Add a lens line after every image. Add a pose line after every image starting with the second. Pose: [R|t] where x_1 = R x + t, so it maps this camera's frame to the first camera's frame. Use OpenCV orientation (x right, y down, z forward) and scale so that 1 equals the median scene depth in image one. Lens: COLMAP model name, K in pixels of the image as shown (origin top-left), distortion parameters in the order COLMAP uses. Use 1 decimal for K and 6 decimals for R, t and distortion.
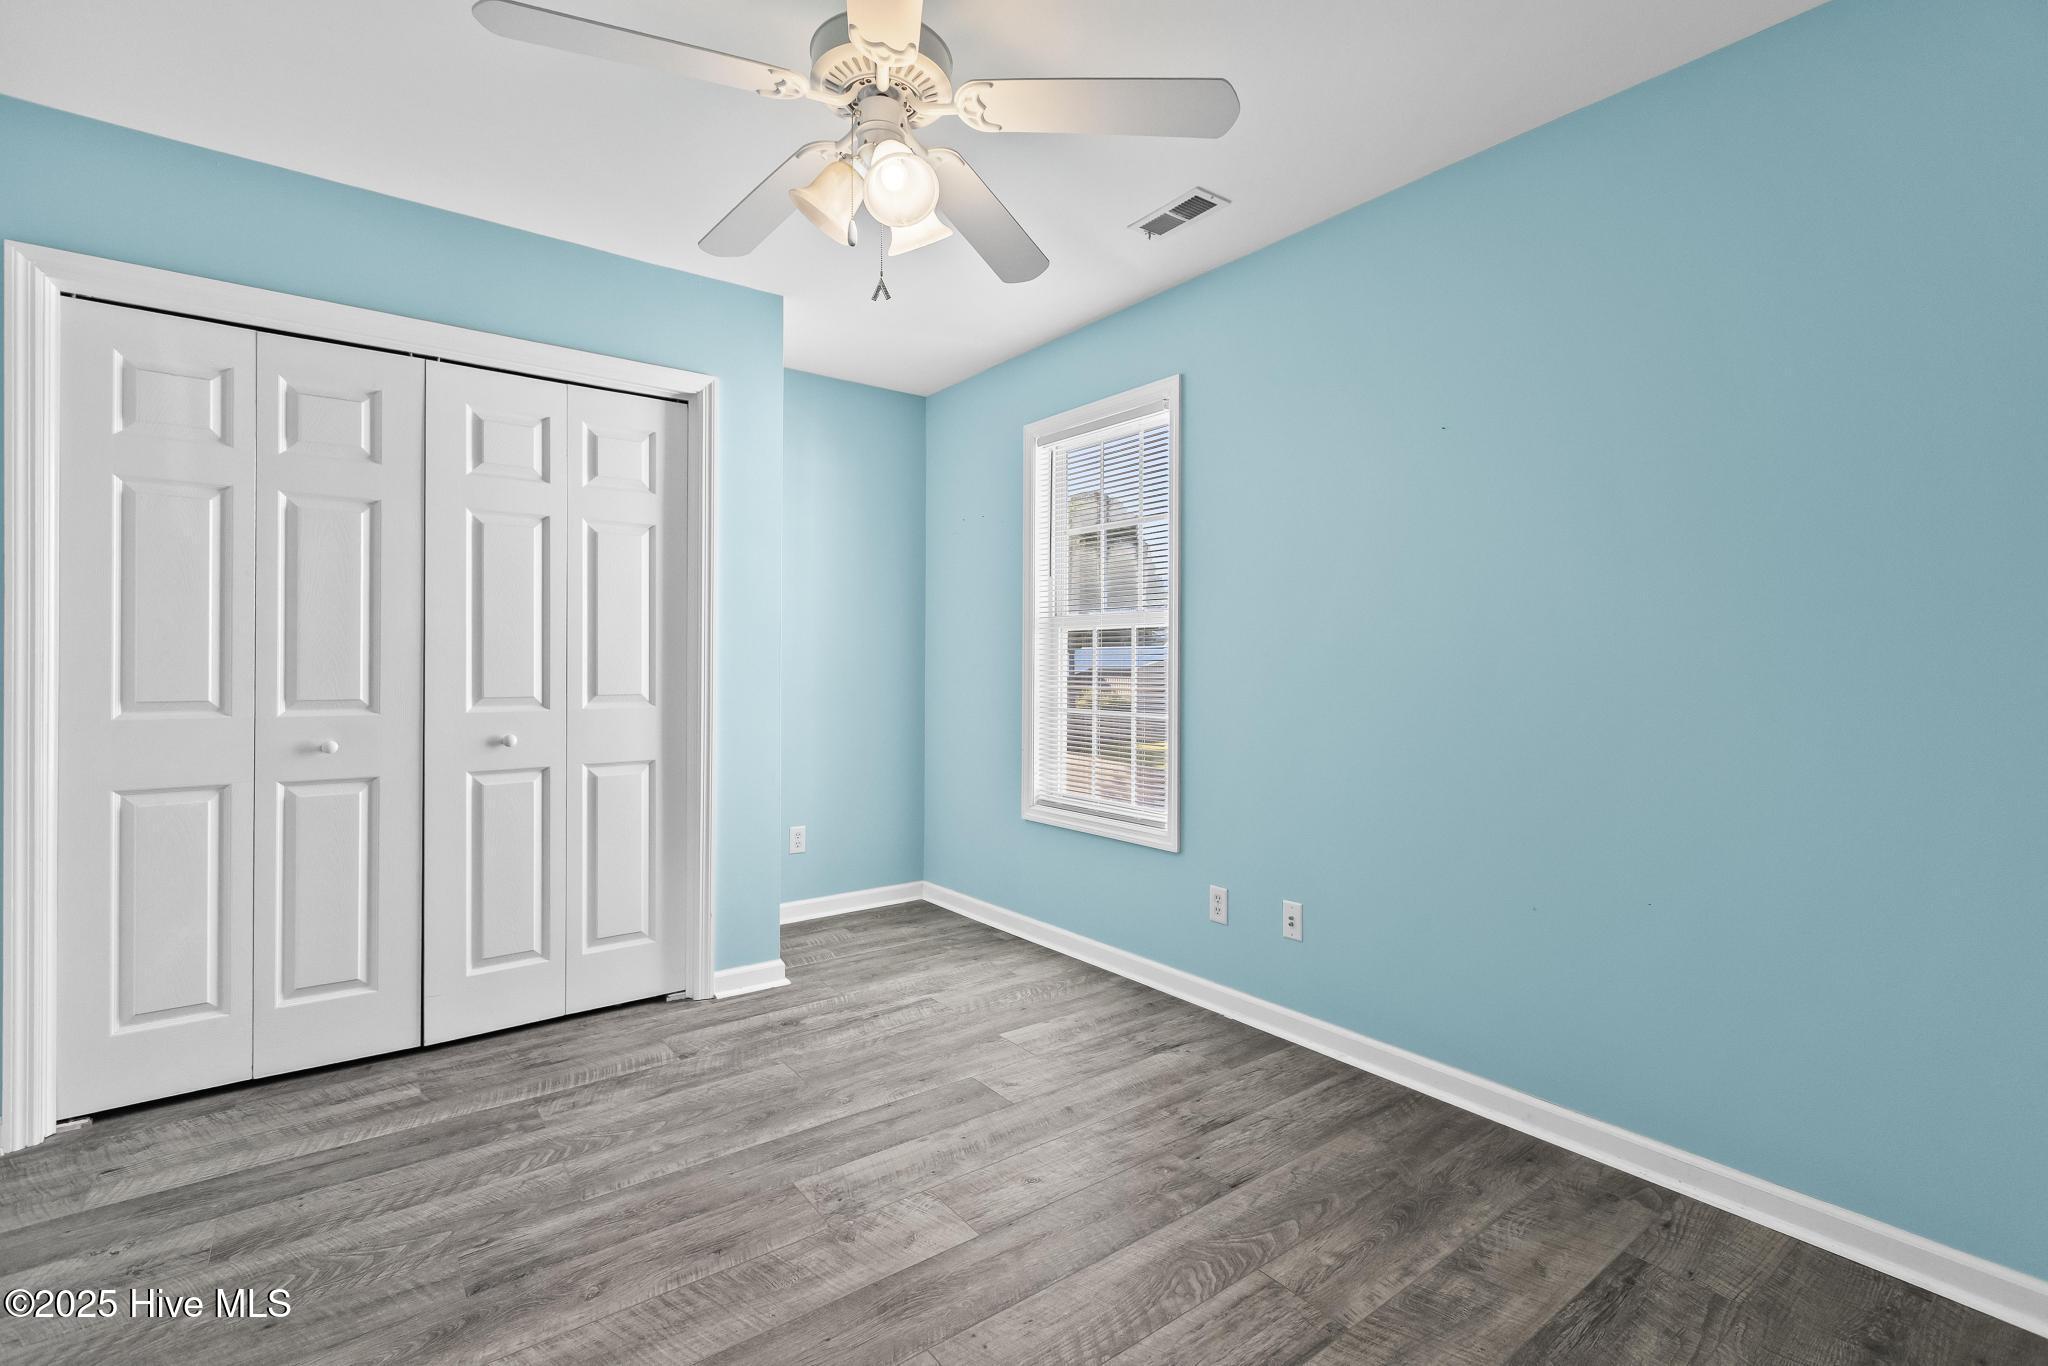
lens RADIAL K [[919.8, 0, 1026.5], [0, 919.8, 675.8], [0, 0, 1]] dist [0.002395, -0.001644]
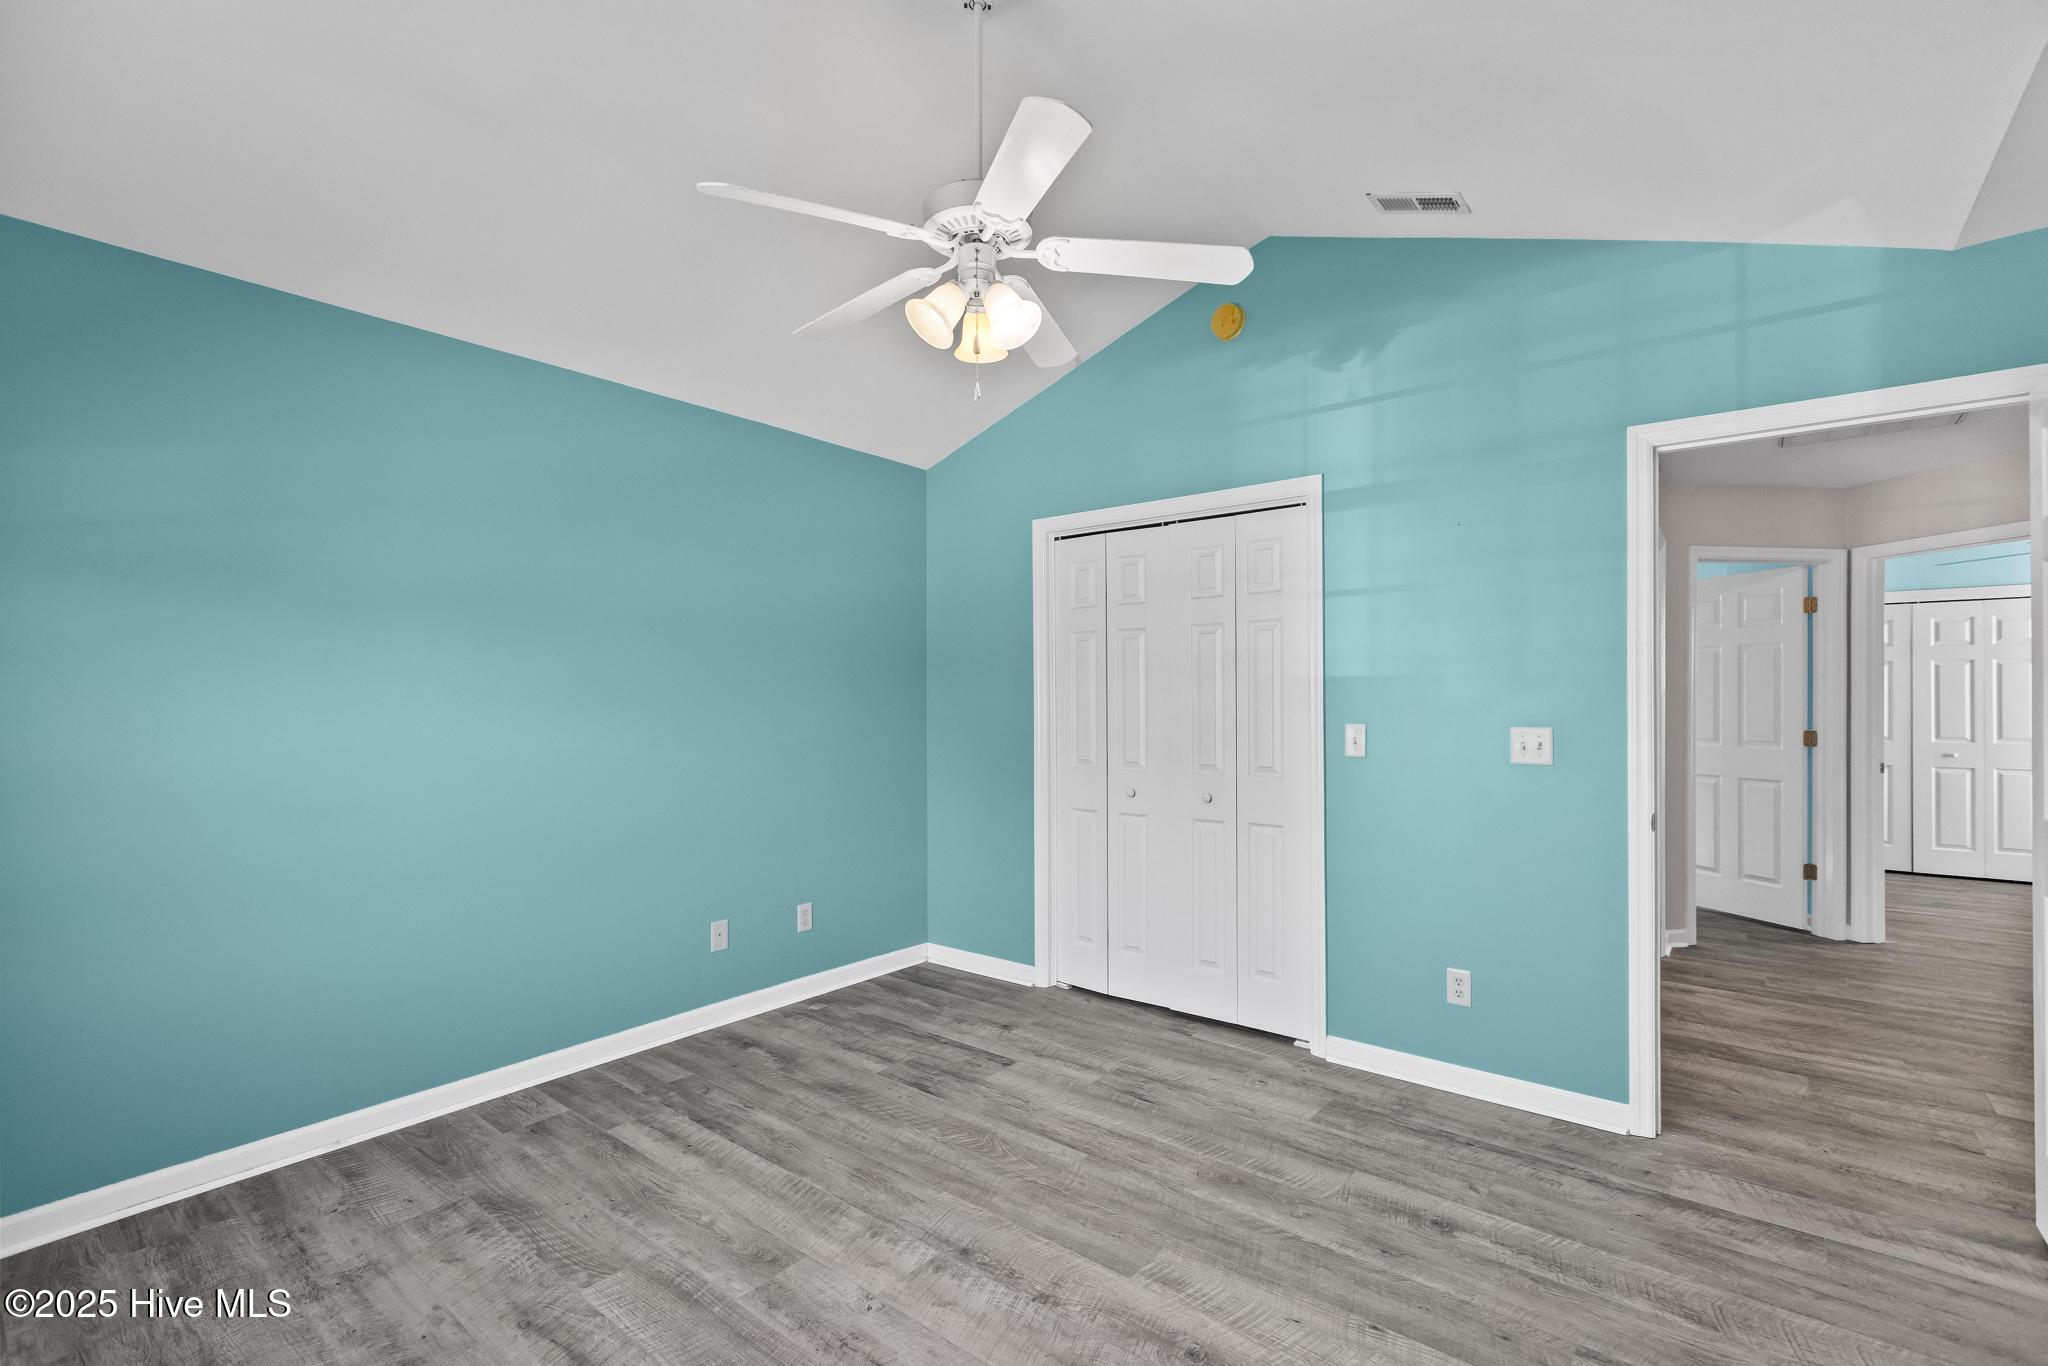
lens RADIAL K [[919.8, 0, 1040.8], [0, 919.8, 700.3], [0, 0, 1]] dist [0.002395, -0.001644]
pose [[0.255867, -0.002422, -0.966709, 1.113783], [0.005262, 0.999986, -0.001112, -0.080589], [0.966698, -0.004803, 0.255876, -1.853868]]
